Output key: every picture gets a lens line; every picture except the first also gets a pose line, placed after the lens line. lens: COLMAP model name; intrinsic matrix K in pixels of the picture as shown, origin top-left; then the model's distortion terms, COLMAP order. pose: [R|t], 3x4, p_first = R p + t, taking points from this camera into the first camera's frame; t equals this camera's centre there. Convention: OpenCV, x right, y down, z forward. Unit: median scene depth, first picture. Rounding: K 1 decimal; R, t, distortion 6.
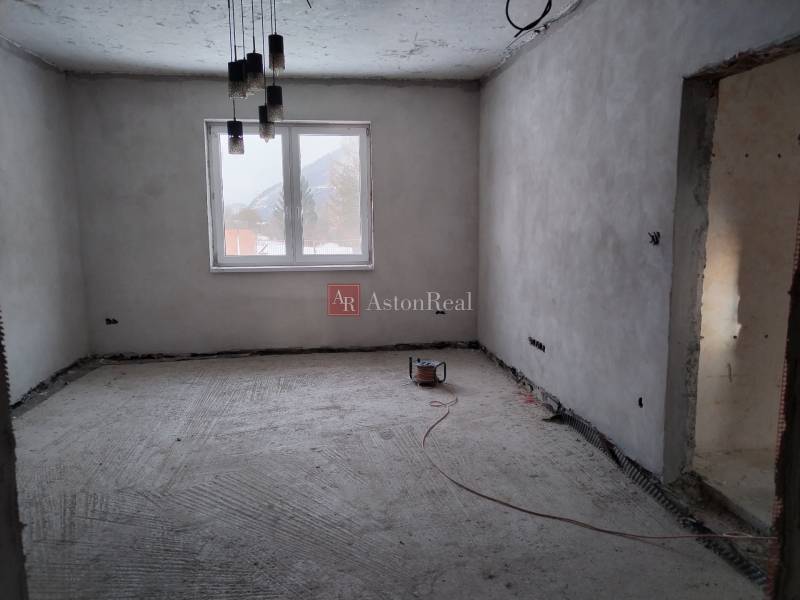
lens RADIAL K [[584.4, 0, 401.4], [0, 584.4, 300.0], [0, 0, 1]] dist [0.035505, -0.033756]
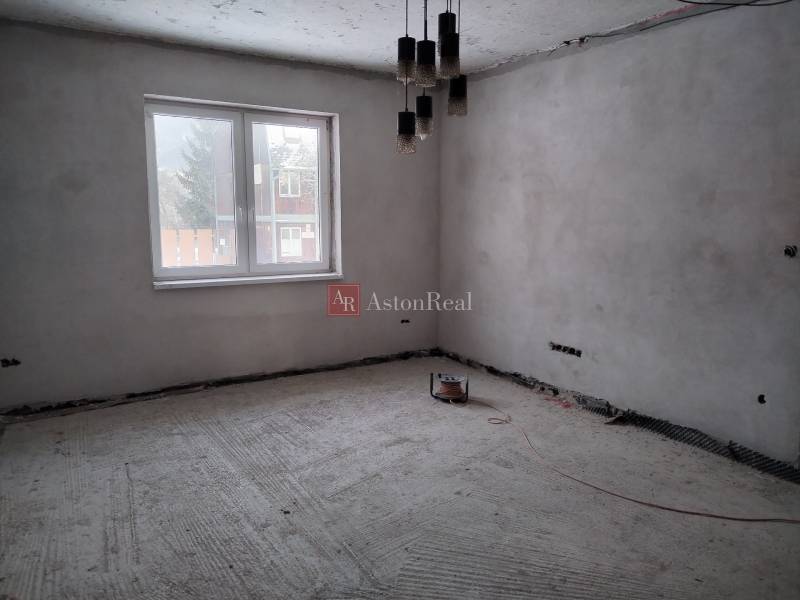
lens RADIAL K [[584.4, 0, 401.4], [0, 584.4, 300.0], [0, 0, 1]] dist [0.035505, -0.033756]
pose [[0.911235, -0.046560, 0.409246, -0.420089], [0.043337, 0.998913, 0.017152, -0.038620], [-0.409600, 0.002106, 0.912263, 0.172745]]
